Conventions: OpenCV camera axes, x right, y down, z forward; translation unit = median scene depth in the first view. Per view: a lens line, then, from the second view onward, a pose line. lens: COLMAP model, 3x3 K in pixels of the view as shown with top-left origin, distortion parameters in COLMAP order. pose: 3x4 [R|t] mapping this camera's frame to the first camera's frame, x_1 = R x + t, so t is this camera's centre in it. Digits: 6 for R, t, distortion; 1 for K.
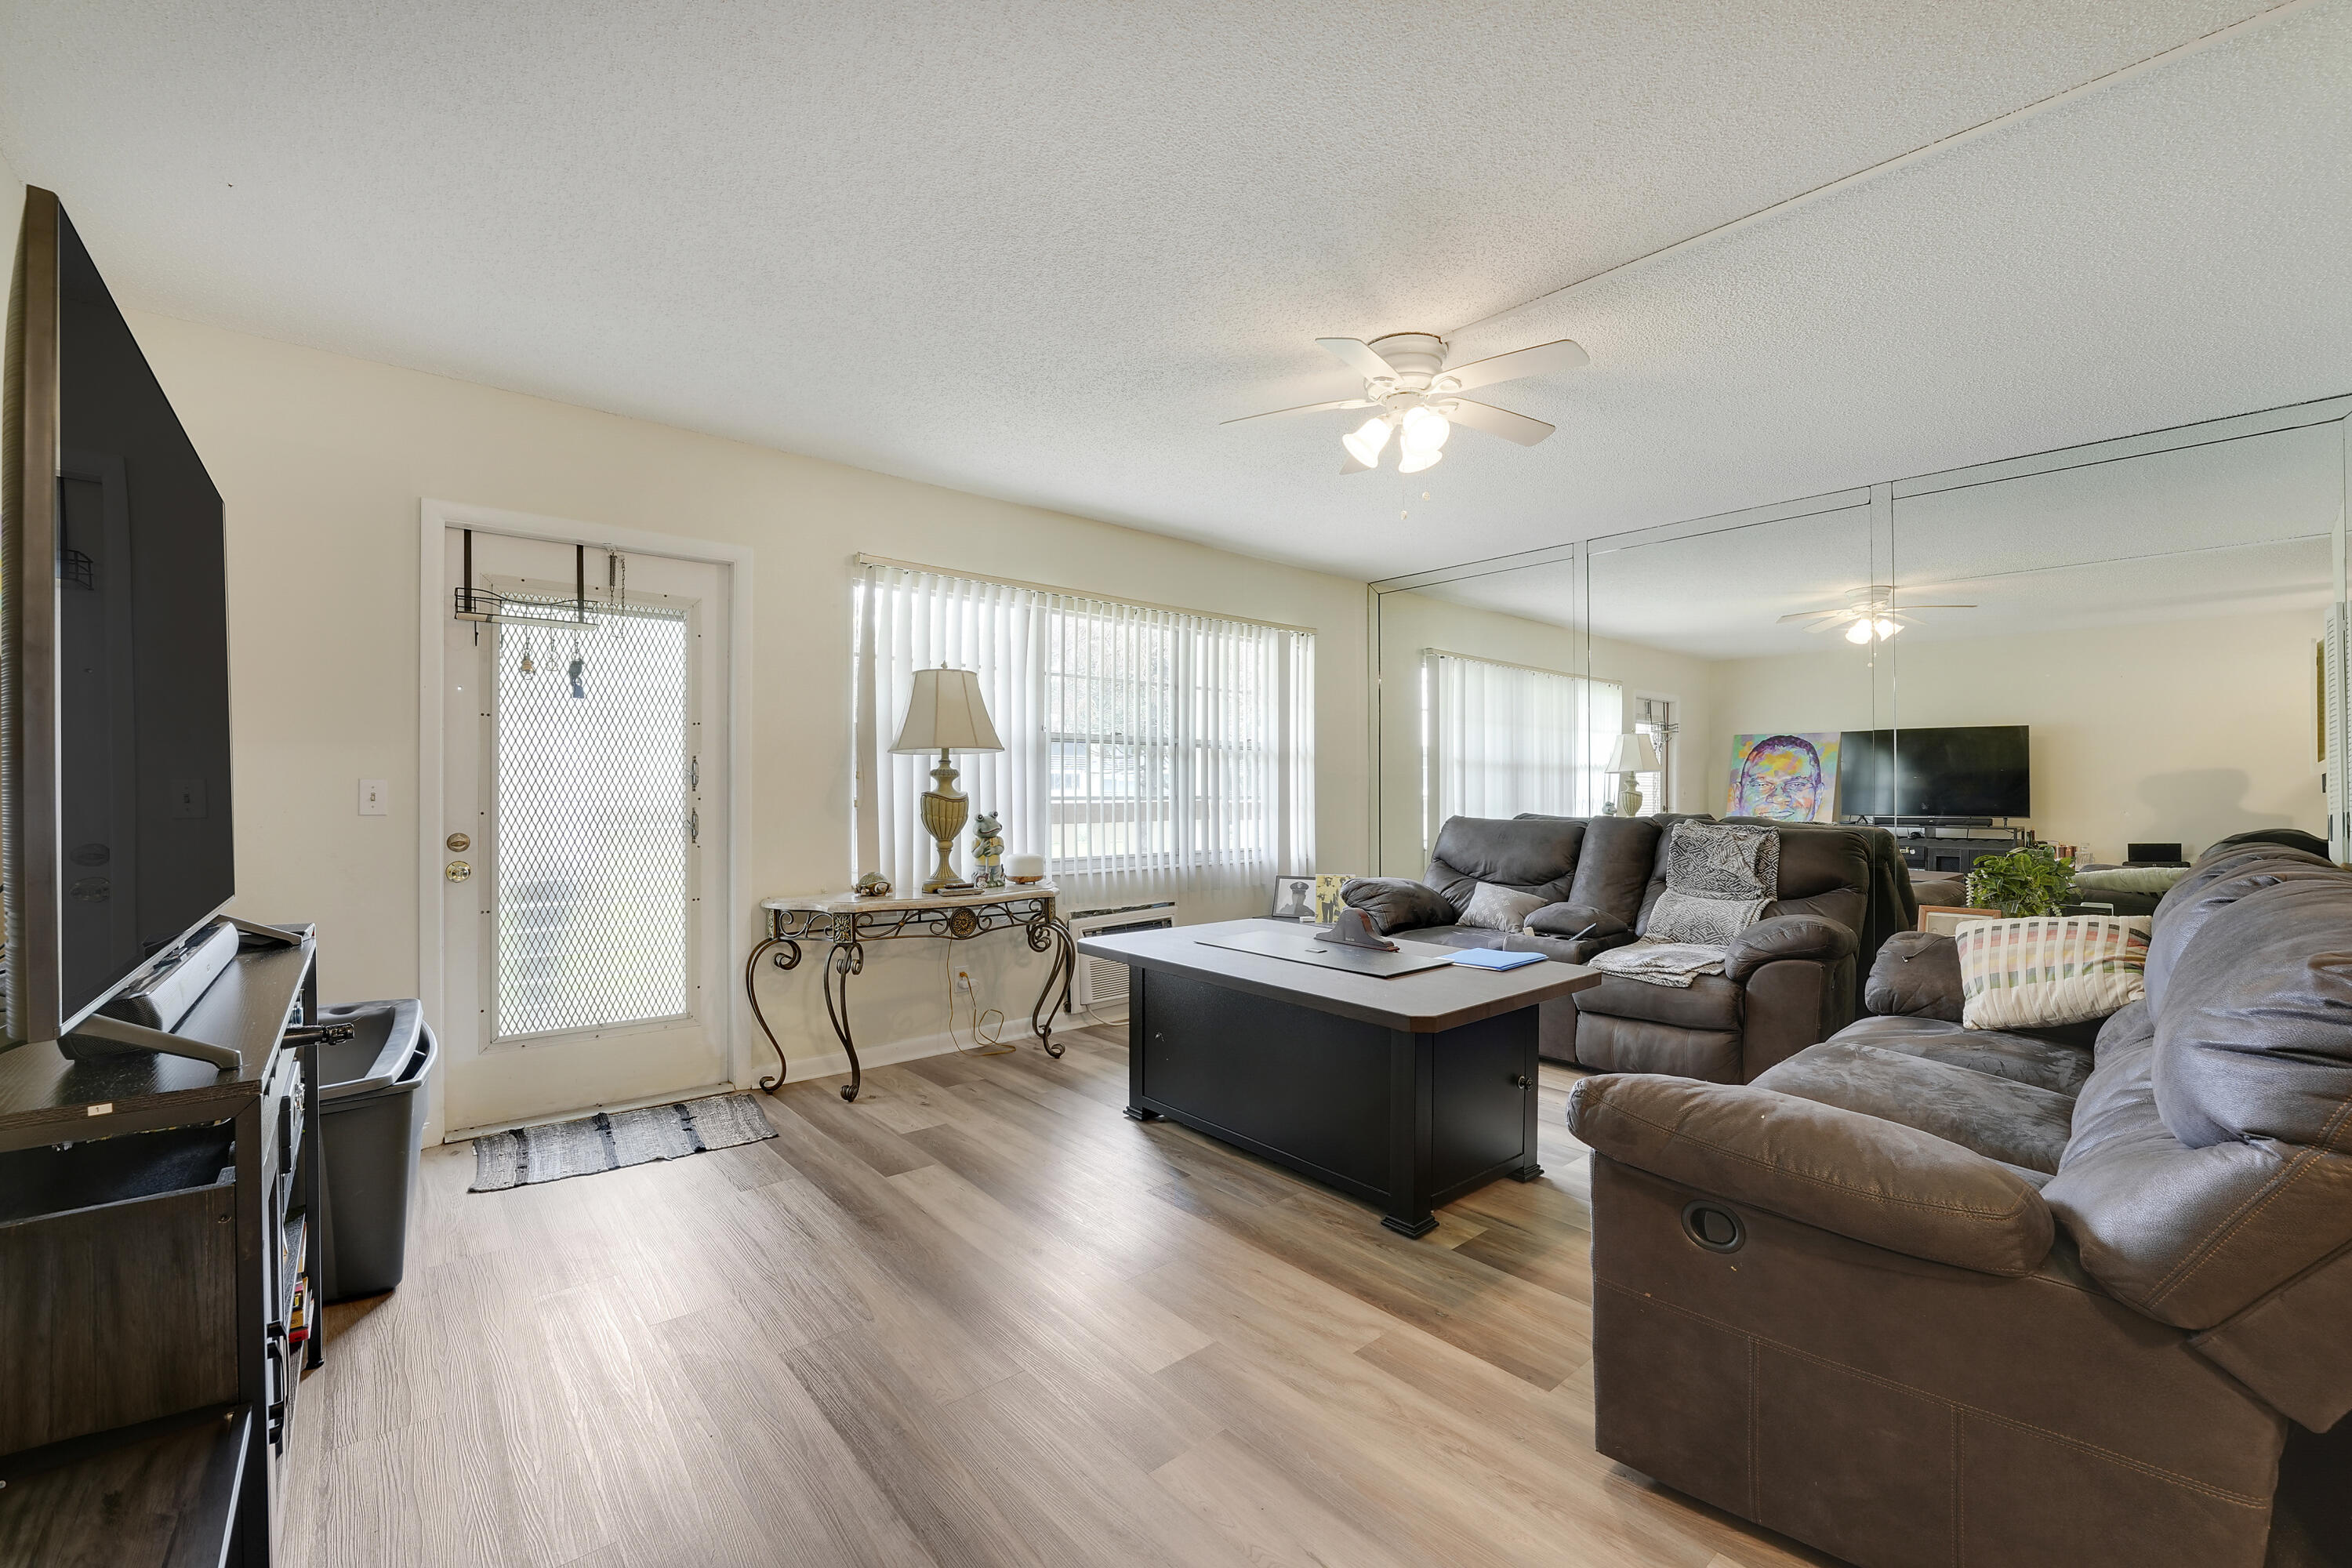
lens RADIAL K [[962.5, 0, 1163.3], [0, 962.5, 781.3], [0, 0, 1]] dist [-0.047279, 0.004085]
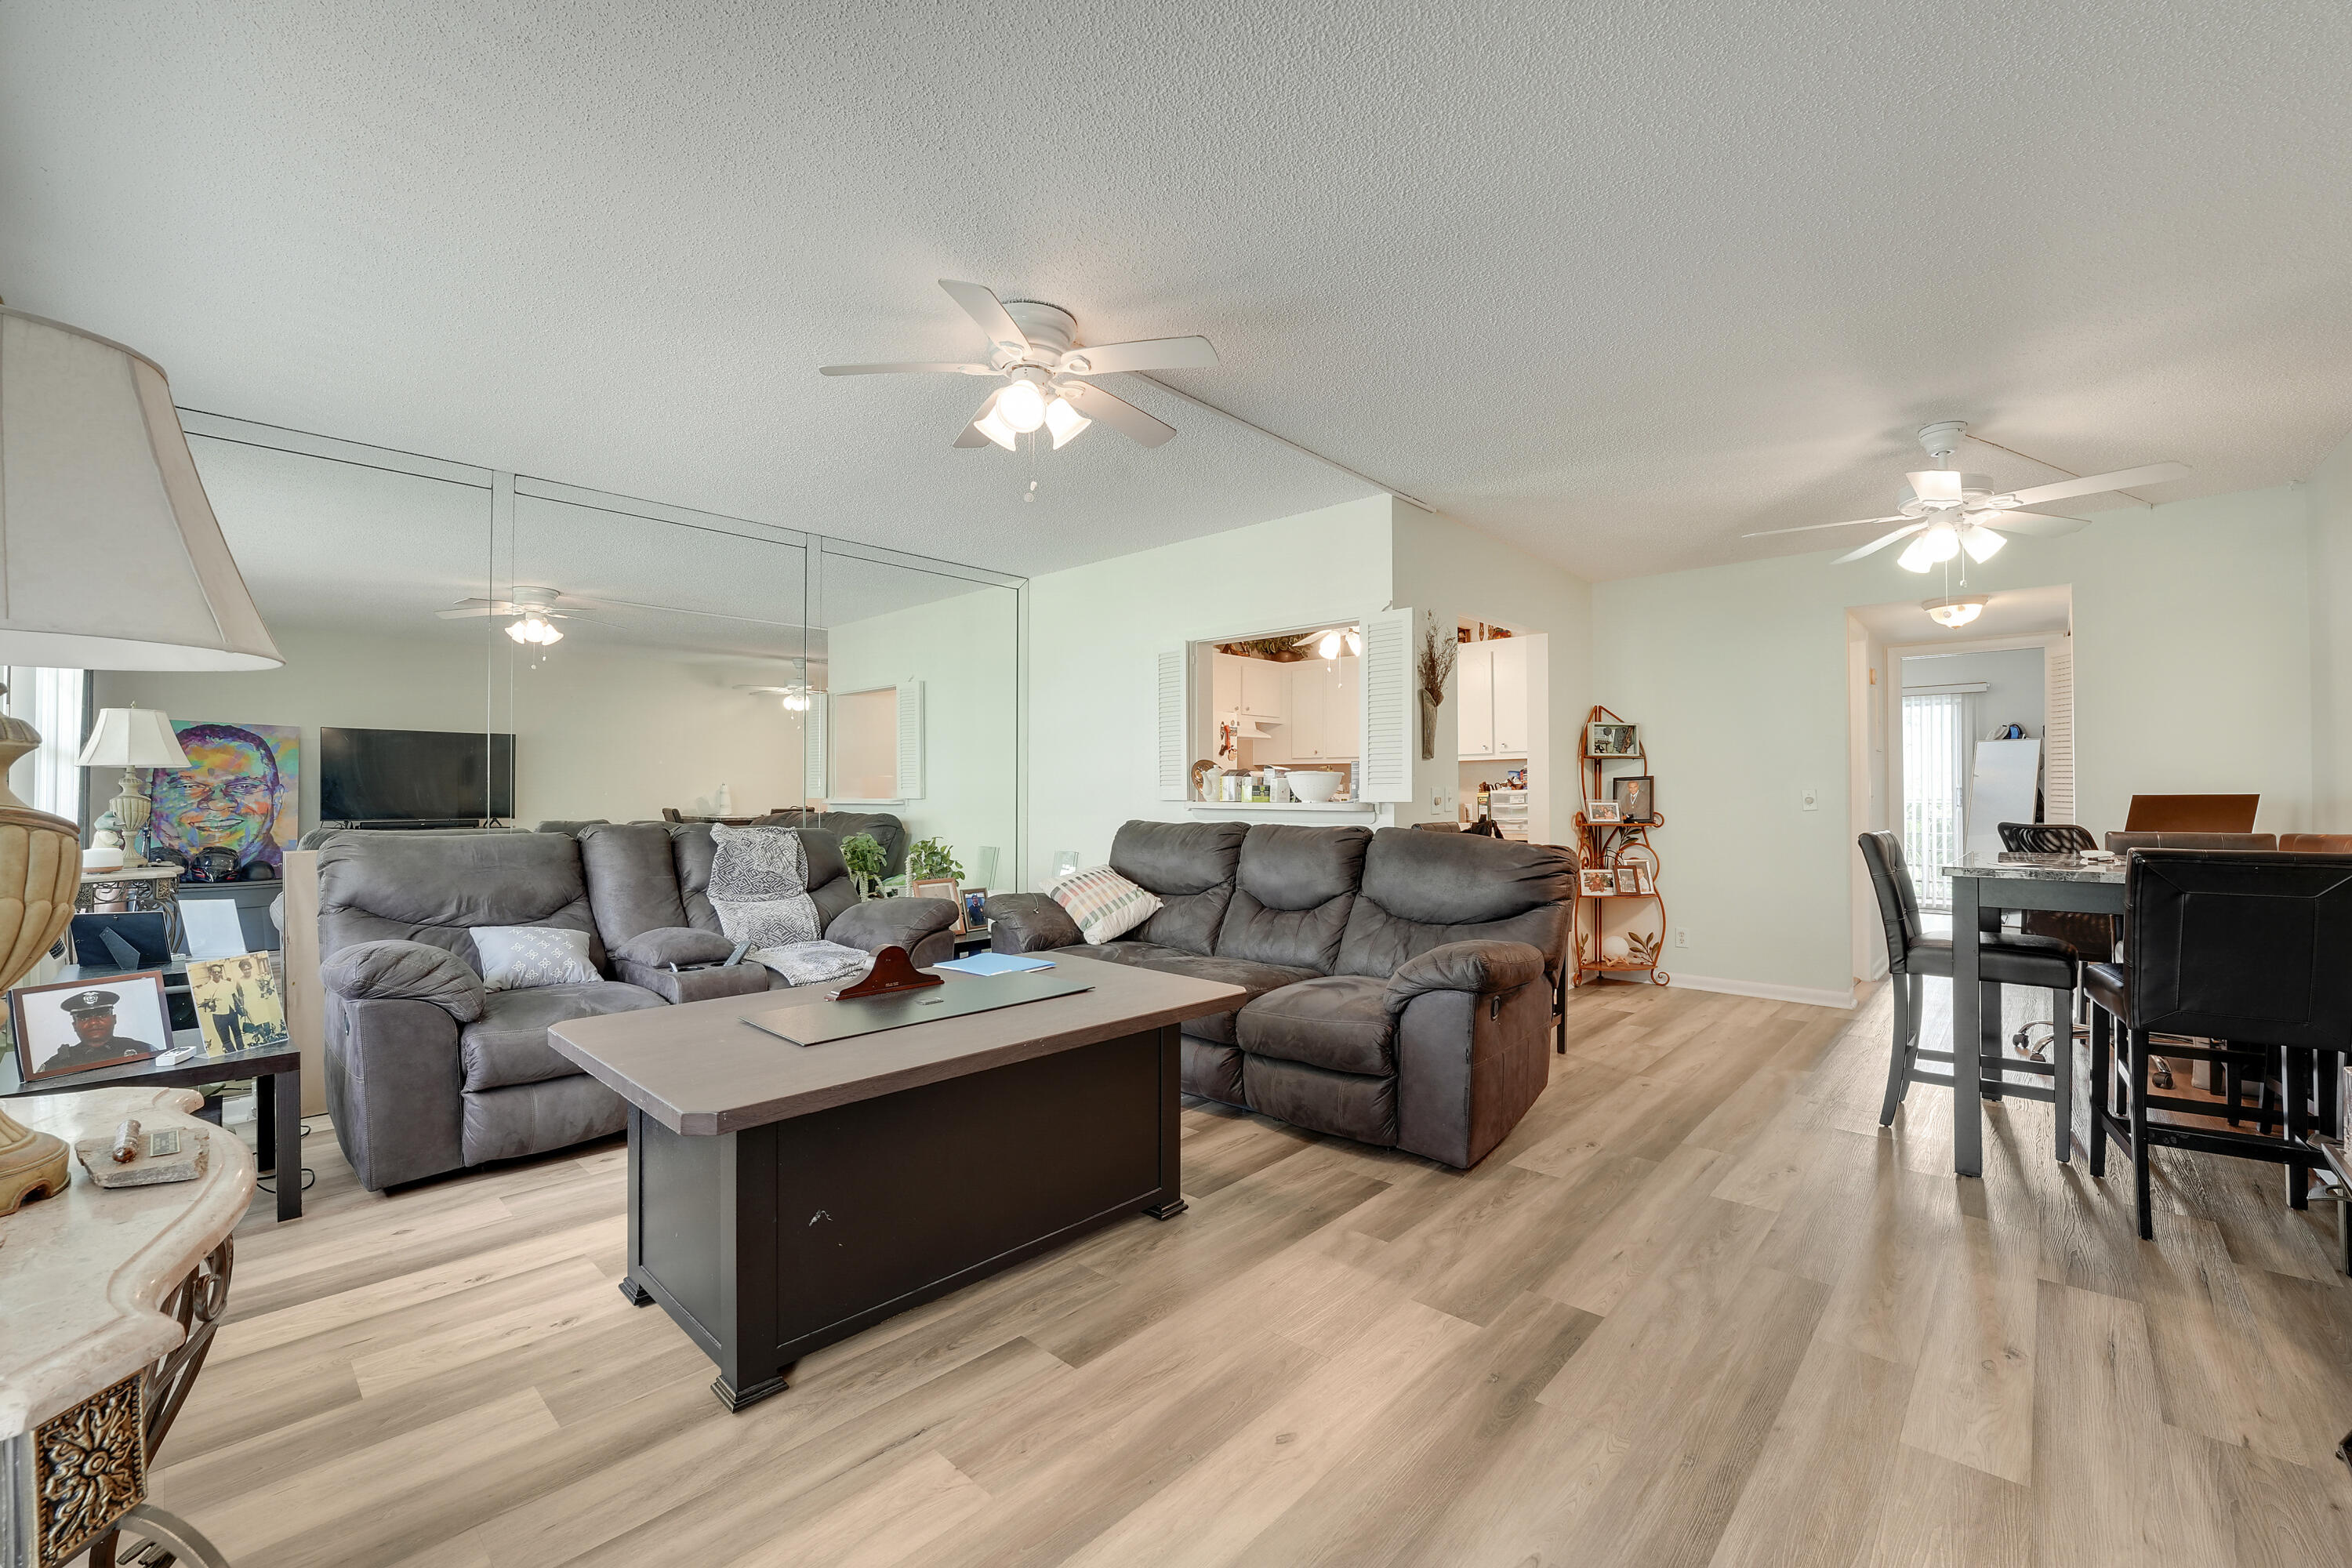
lens RADIAL K [[962.5, 0, 1163.3], [0, 962.5, 781.3], [0, 0, 1]] dist [-0.047279, 0.004085]
pose [[-0.123911, 0.010033, 0.992243, -0.718008], [-0.009514, 0.999891, -0.011298, 0.001495], [-0.992248, -0.010840, -0.123803, 1.016941]]
